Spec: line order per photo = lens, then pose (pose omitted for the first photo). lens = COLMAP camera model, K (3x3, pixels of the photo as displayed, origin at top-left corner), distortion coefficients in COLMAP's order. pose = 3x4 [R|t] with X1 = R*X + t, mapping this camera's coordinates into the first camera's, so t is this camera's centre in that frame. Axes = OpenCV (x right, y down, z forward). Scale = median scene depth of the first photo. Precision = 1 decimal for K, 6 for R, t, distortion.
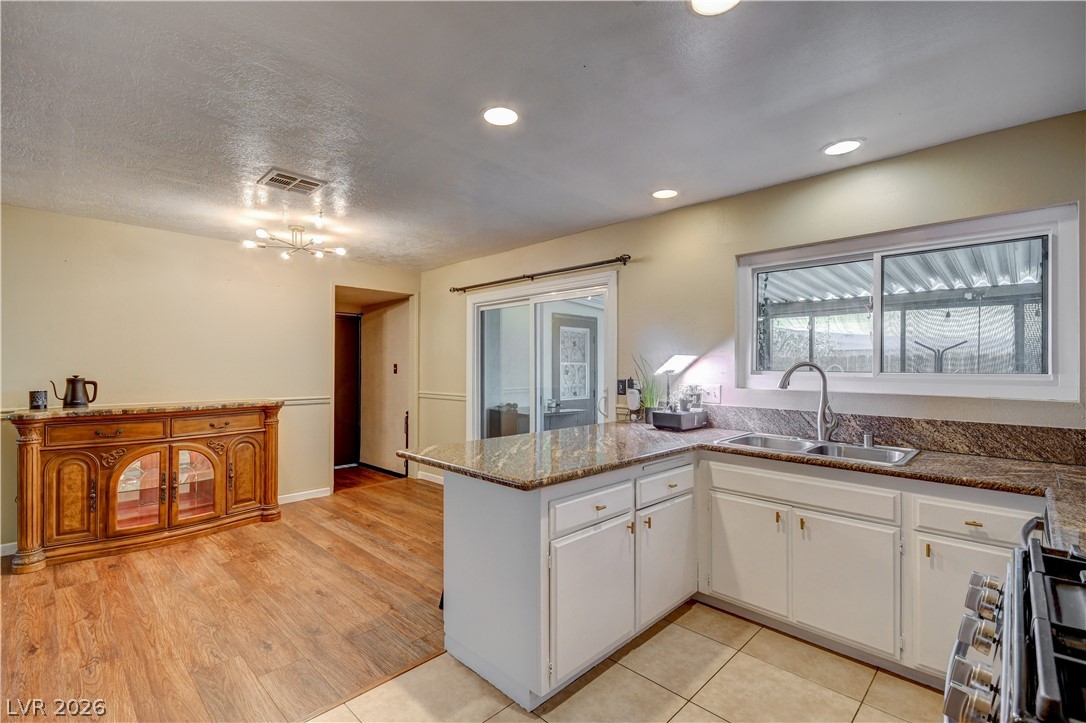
lens RADIAL K [[486.5, 0, 546.9], [0, 486.5, 367.7], [0, 0, 1]] dist [0.003218, 0.000020]
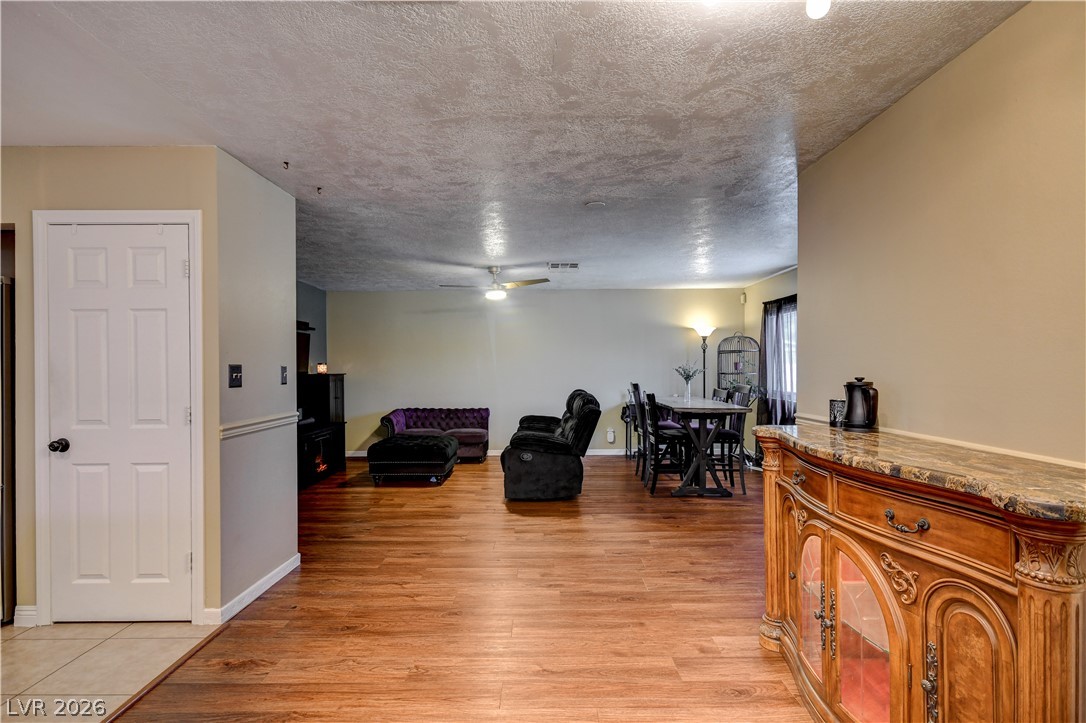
lens RADIAL K [[570.9, 0, 541.7], [0, 570.9, 366.1], [0, 0, 1]] dist [0.012957, 0.000054]
pose [[-0.722207, 0.000456, -0.691676, -0.195870], [0.001999, 0.999997, -0.001428, 0.001650], [0.691674, -0.002414, -0.722206, 1.210770]]
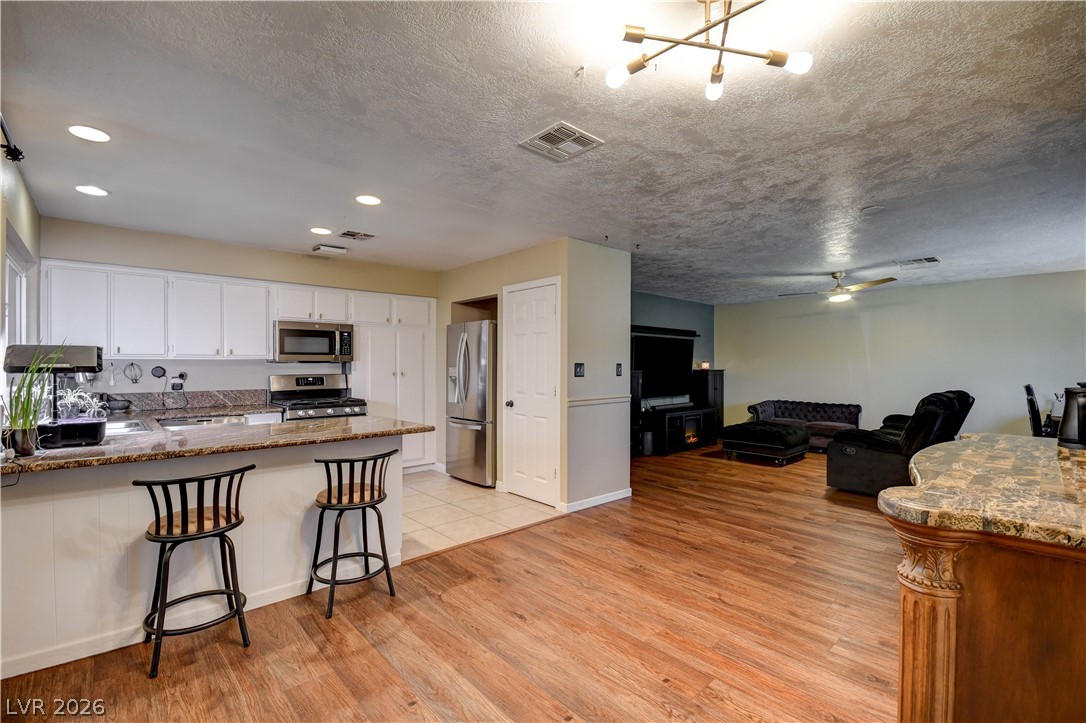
lens RADIAL K [[475.8, 0, 543.0], [0, 475.8, 361.5], [0, 0, 1]] dist [-0.001382, -0.000154]
pose [[-0.997954, -0.003205, 0.063858, -0.444591], [-0.003467, 0.999986, -0.004000, -0.001945], [-0.063844, -0.004213, -0.997951, 1.477548]]
